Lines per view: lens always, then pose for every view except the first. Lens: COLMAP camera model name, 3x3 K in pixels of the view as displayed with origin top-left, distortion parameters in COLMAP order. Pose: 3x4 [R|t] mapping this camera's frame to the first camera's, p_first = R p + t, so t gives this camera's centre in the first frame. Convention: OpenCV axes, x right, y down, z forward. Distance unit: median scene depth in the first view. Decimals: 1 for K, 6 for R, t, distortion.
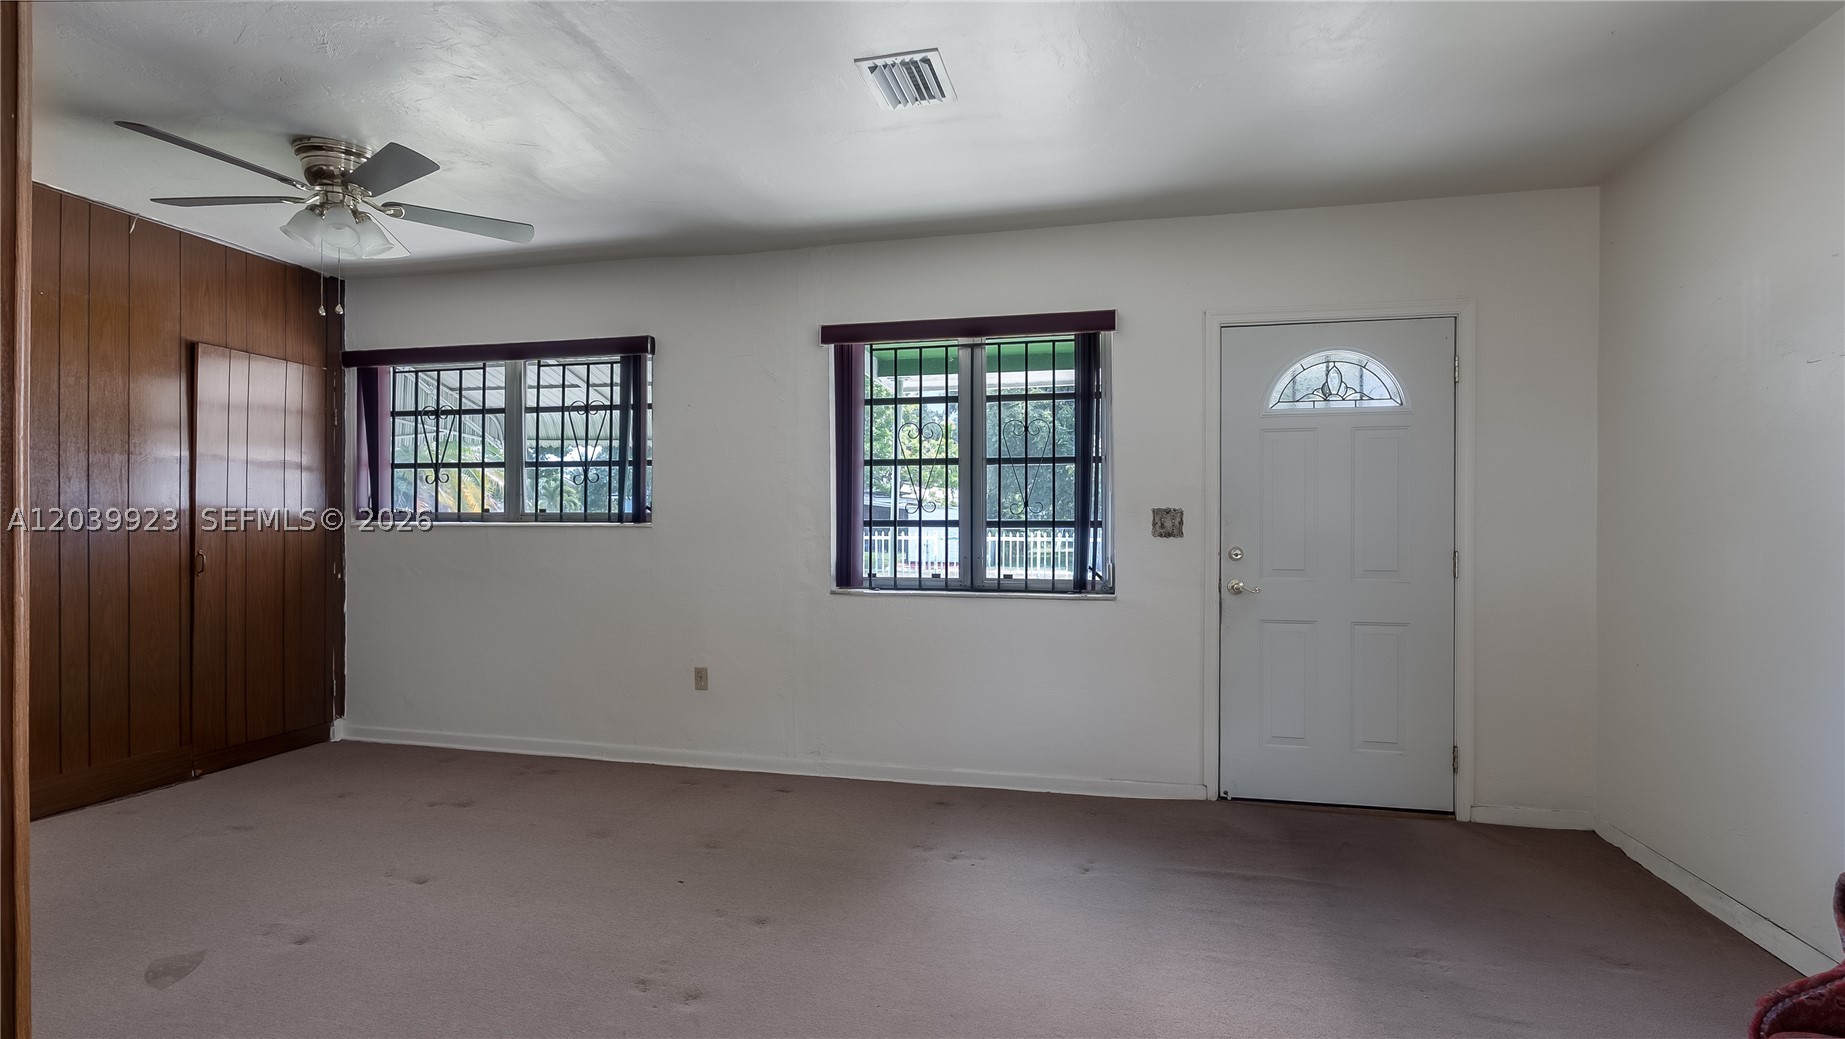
lens RADIAL K [[860.6, 0, 926.7], [0, 860.6, 528.0], [0, 0, 1]] dist [-0.004899, -0.000020]
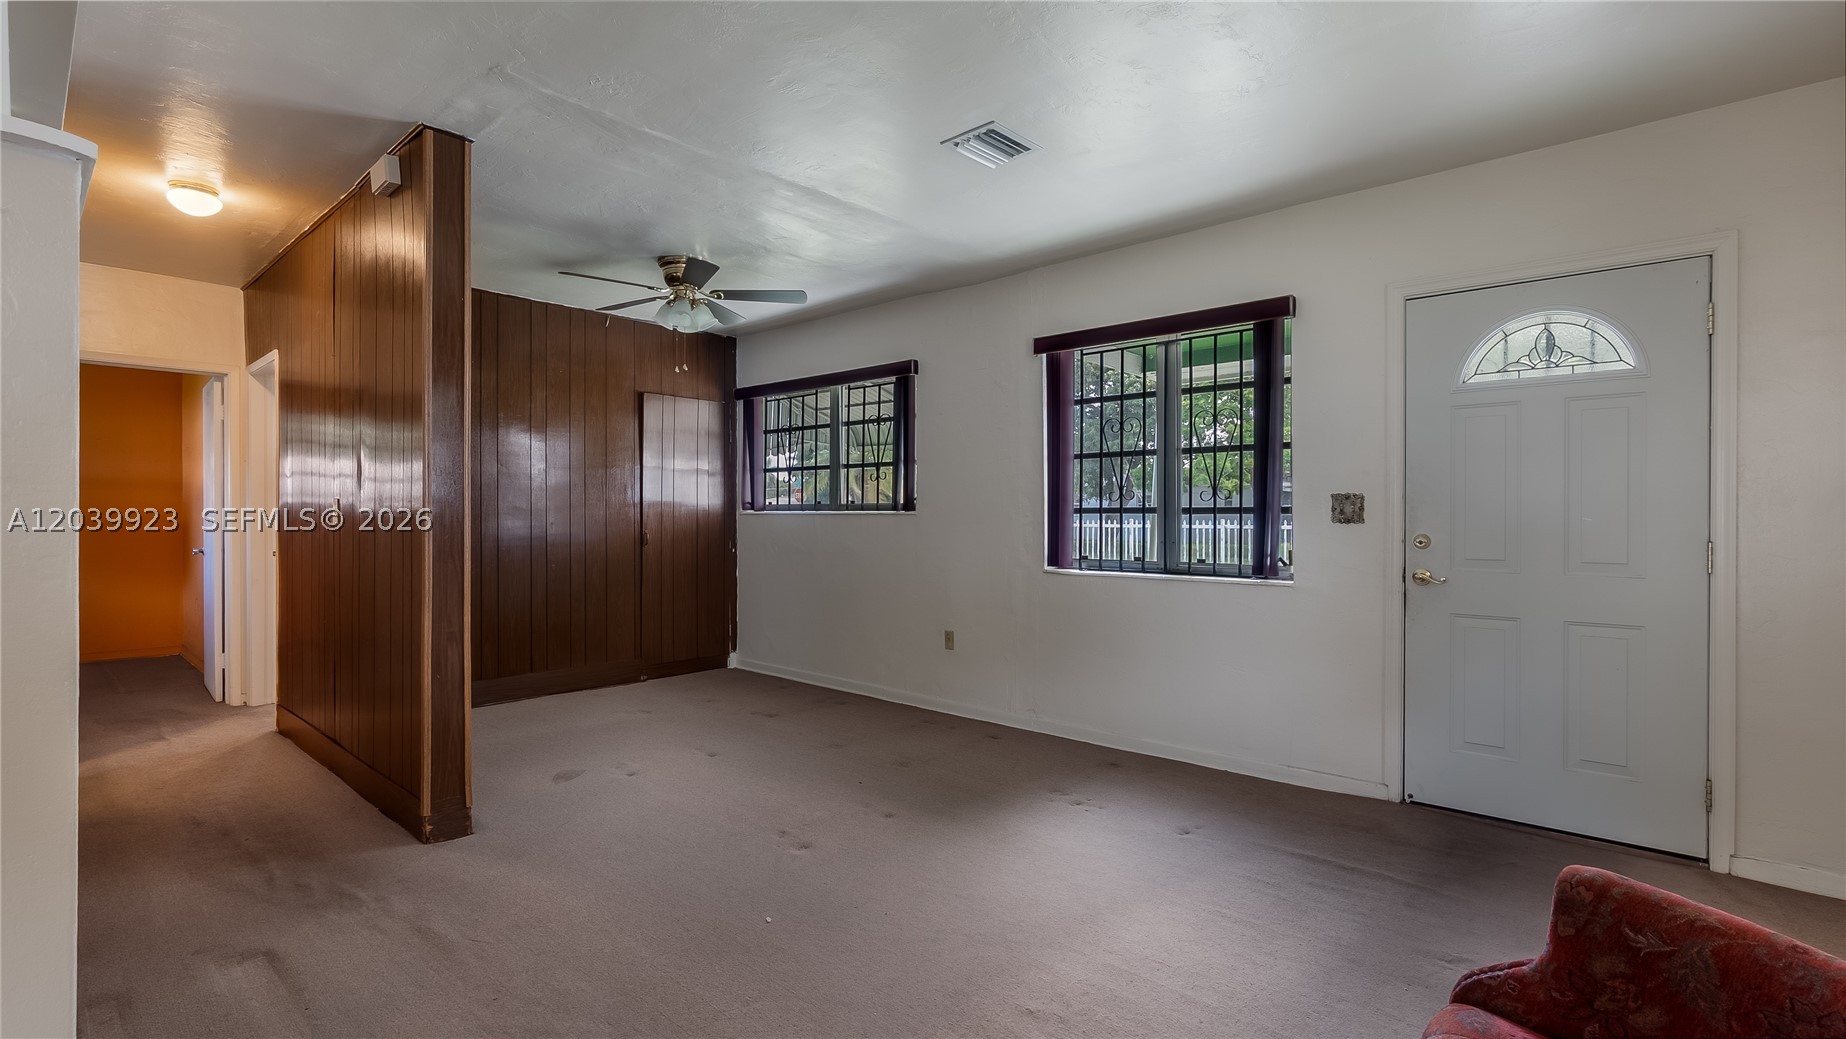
lens RADIAL K [[854.7, 0, 923.0], [0, 854.7, 519.5], [0, 0, 1]] dist [-0.003915, -0.000003]
pose [[0.869940, 0.000685, -0.493157, 0.311750], [0.000579, 0.999997, 0.002411, 0.003296], [0.493157, -0.002383, 0.869937, -0.064510]]
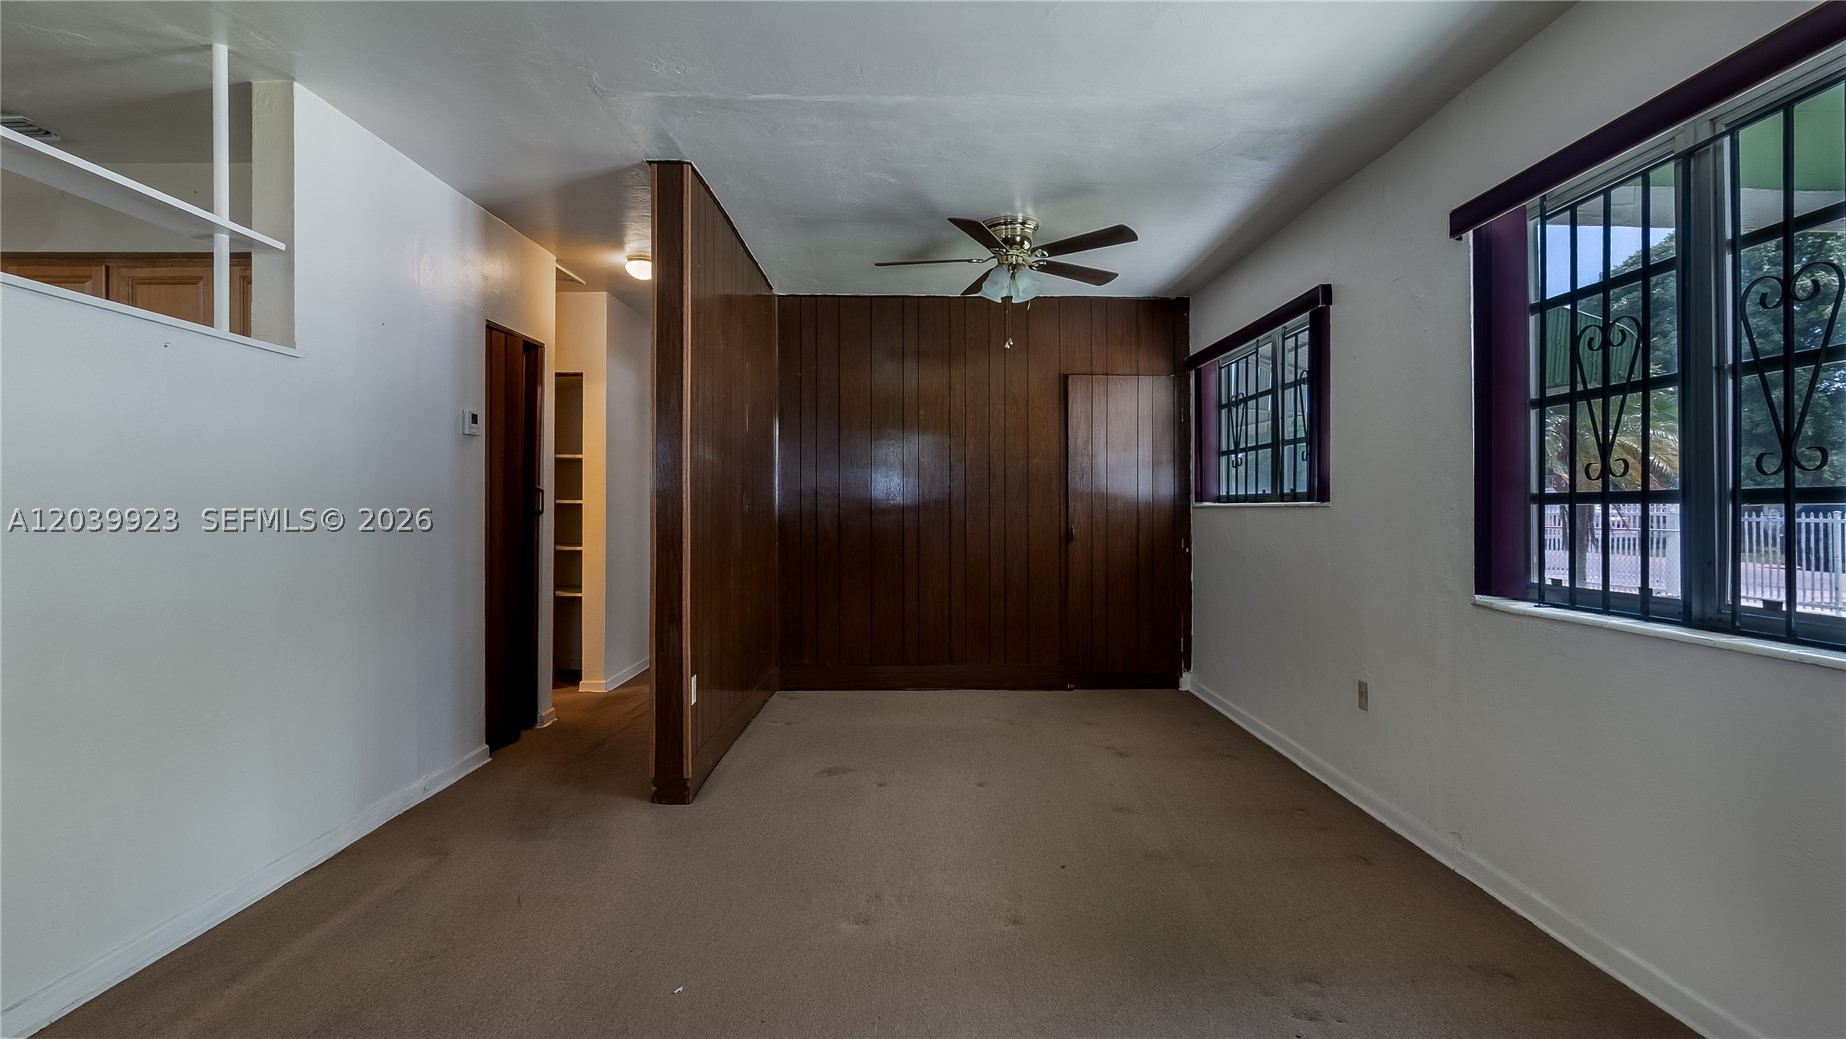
lens RADIAL K [[874.8, 0, 918.1], [0, 874.8, 506.1], [0, 0, 1]] dist [-0.004137, -0.000417]
pose [[0.229369, -0.005952, -0.973321, 0.458225], [-0.001352, 0.999978, -0.006434, 0.004546], [0.973339, 0.002792, 0.229356, 0.428534]]
